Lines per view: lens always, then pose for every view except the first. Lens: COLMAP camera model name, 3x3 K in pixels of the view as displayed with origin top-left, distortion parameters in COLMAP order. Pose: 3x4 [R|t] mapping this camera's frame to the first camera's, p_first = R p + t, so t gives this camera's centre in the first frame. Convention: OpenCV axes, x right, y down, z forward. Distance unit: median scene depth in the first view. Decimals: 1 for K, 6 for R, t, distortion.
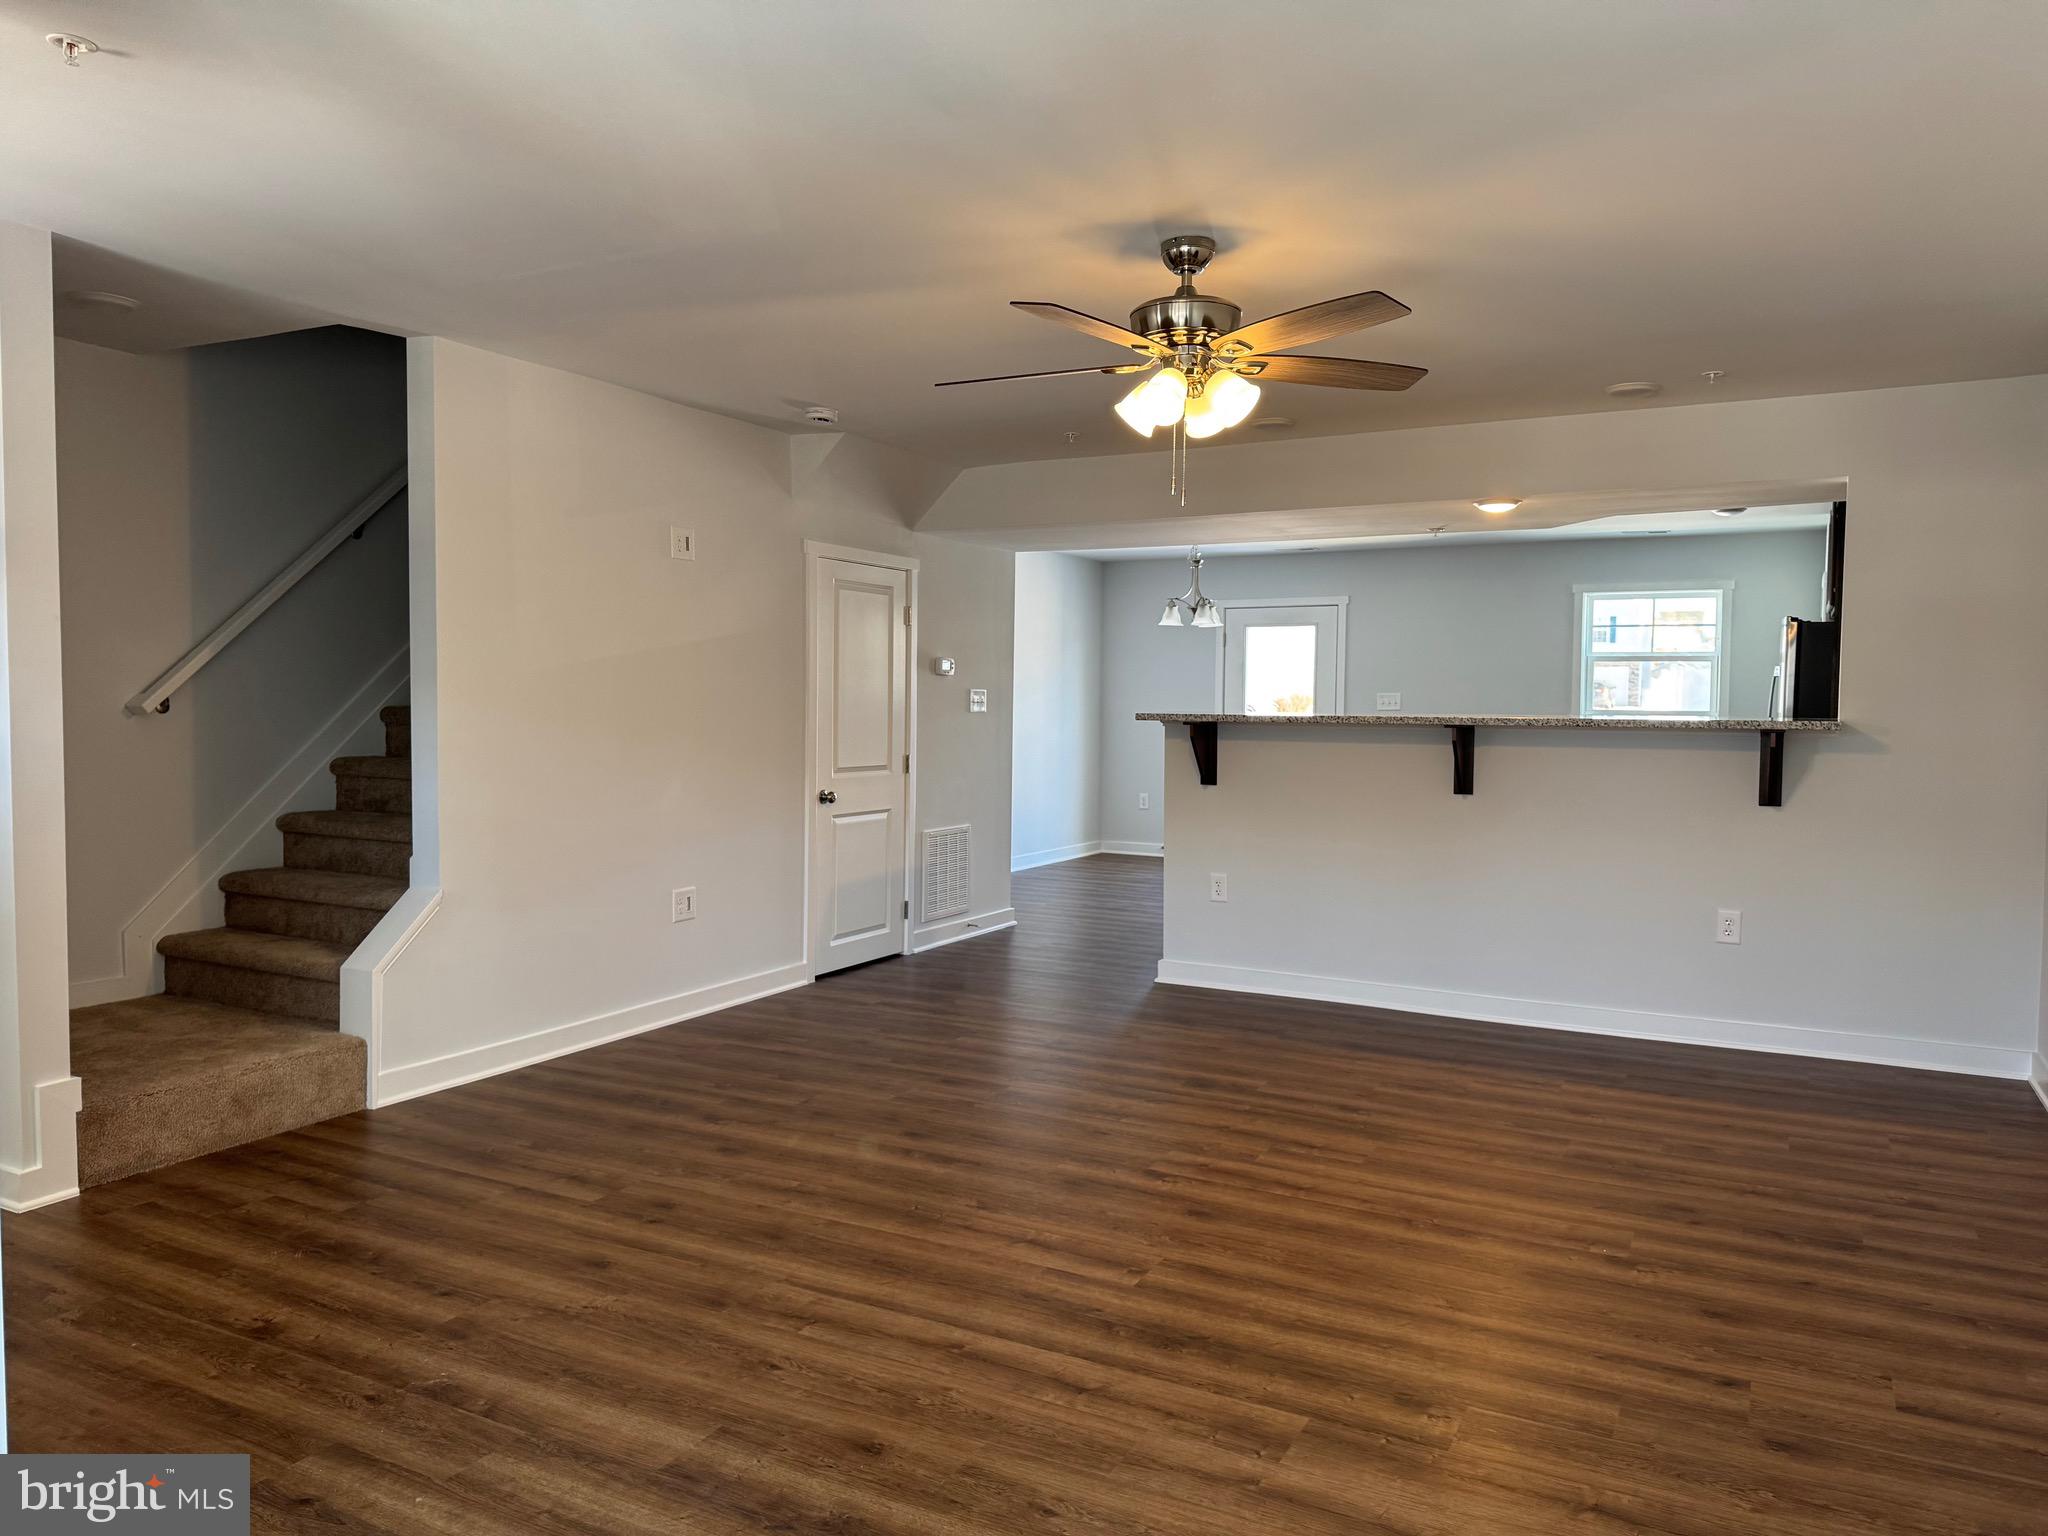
lens RADIAL K [[1437.0, 0, 1019.4], [0, 1437.0, 752.6], [0, 0, 1]] dist [0.094442, -0.119327]
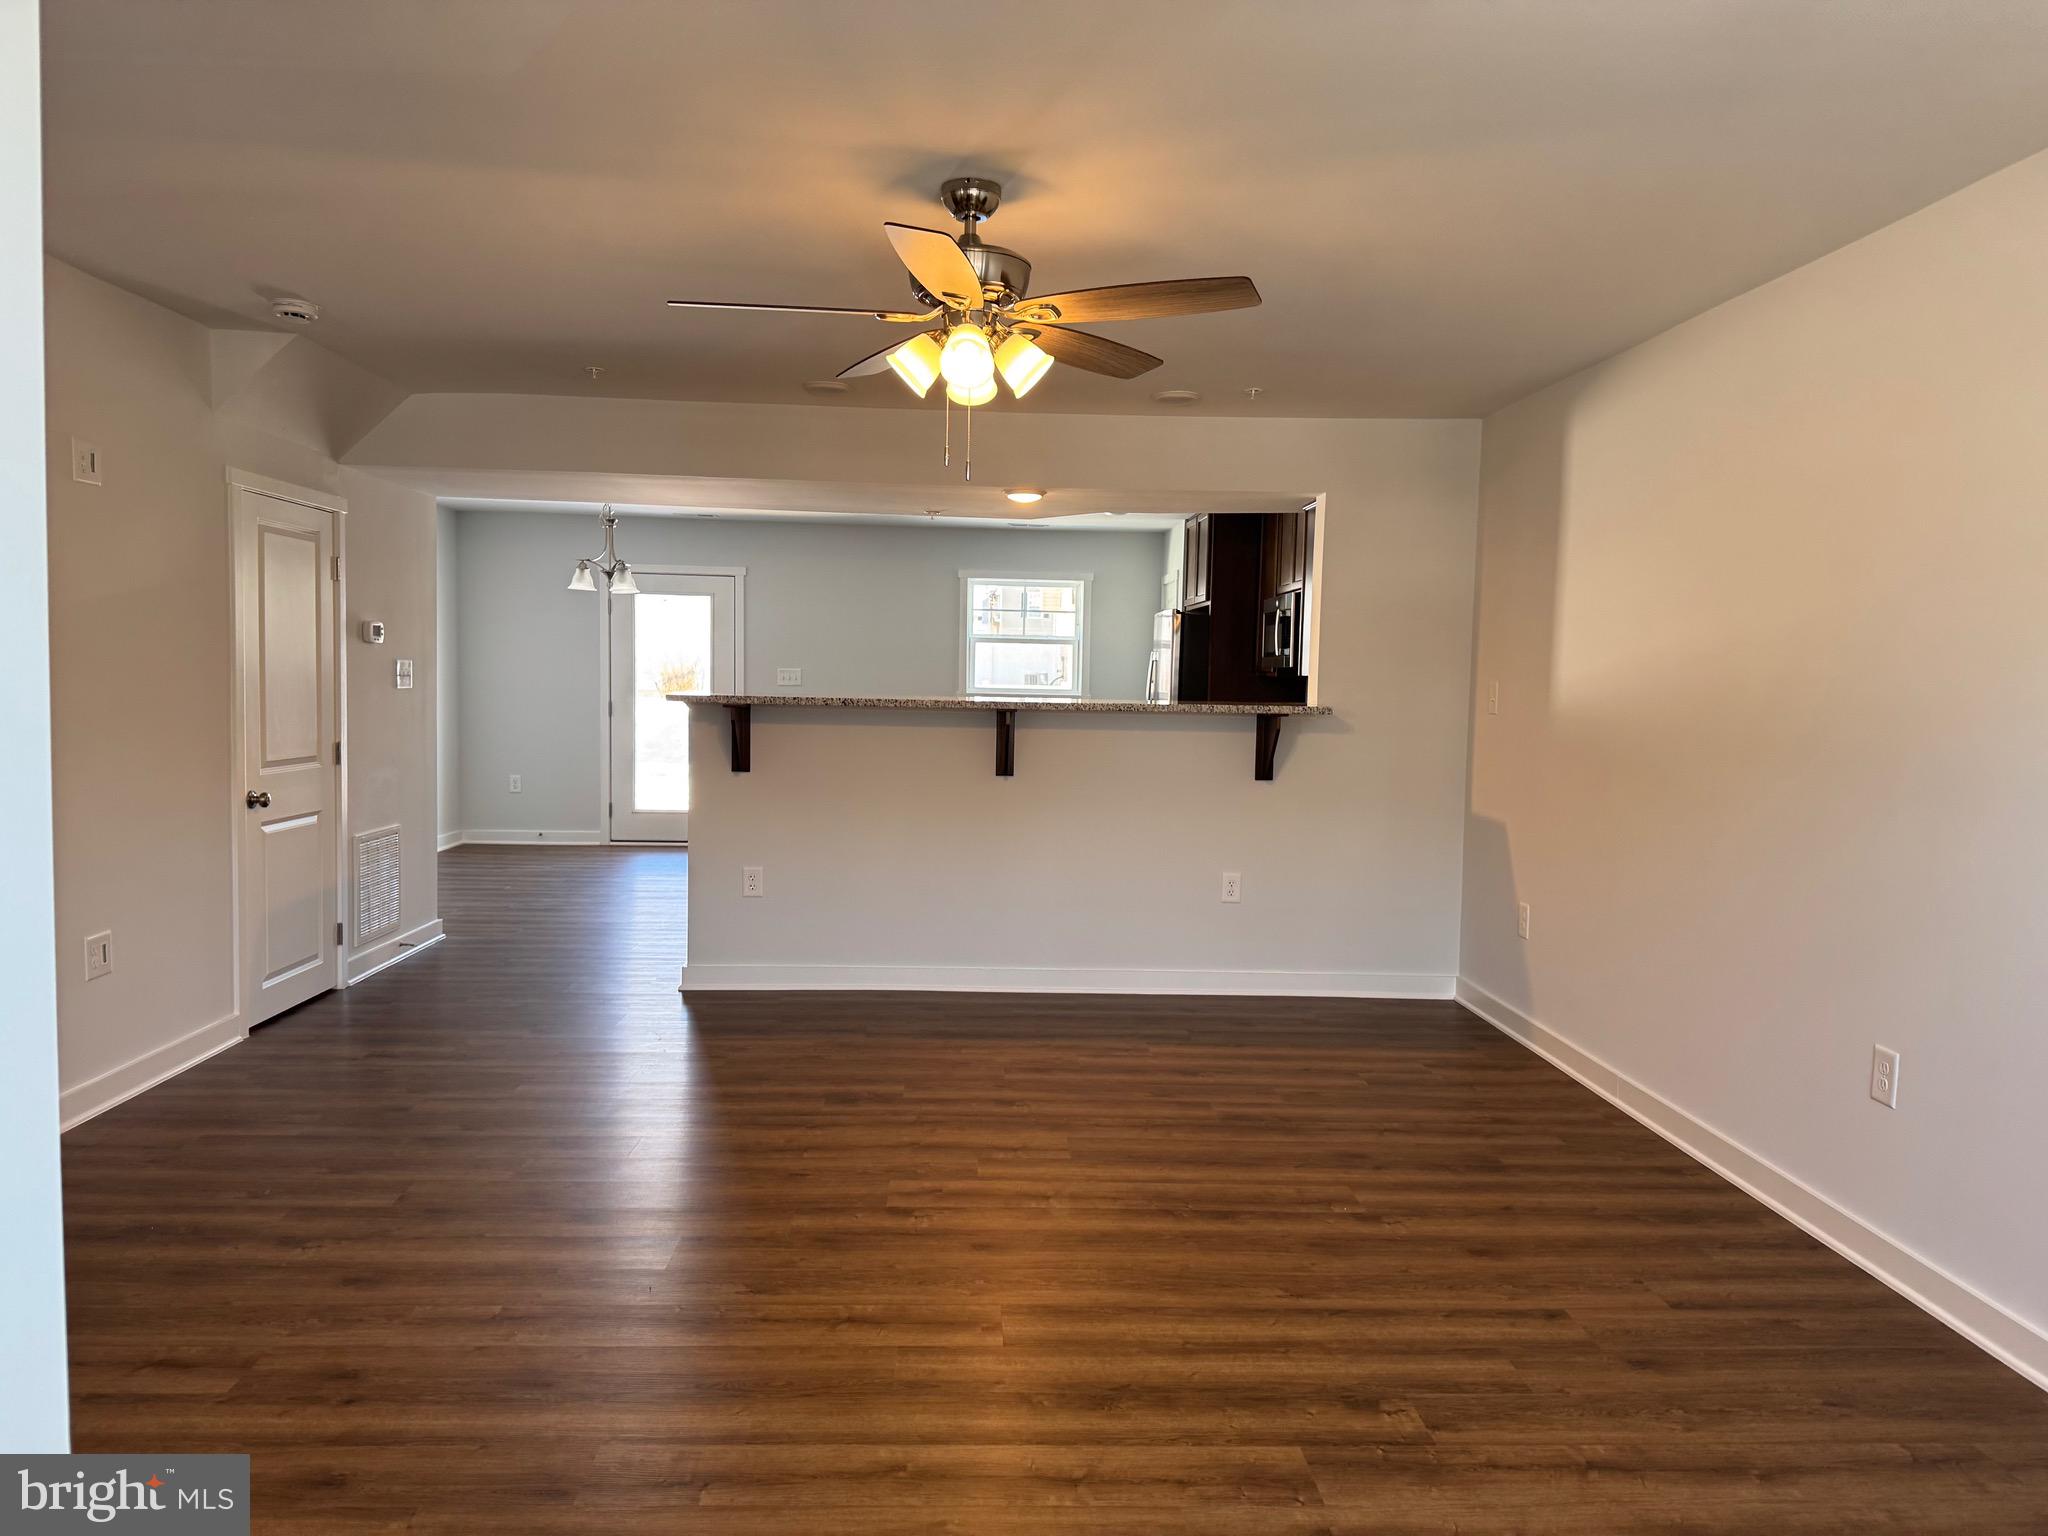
lens RADIAL K [[1437.0, 0, 1071.1], [0, 1437.0, 763.8], [0, 0, 1]] dist [0.094442, -0.119327]
pose [[0.862556, -0.021406, 0.505508, -0.225692], [0.006377, 0.999485, 0.031443, -0.015411], [-0.505921, -0.023898, 0.862249, 0.138368]]
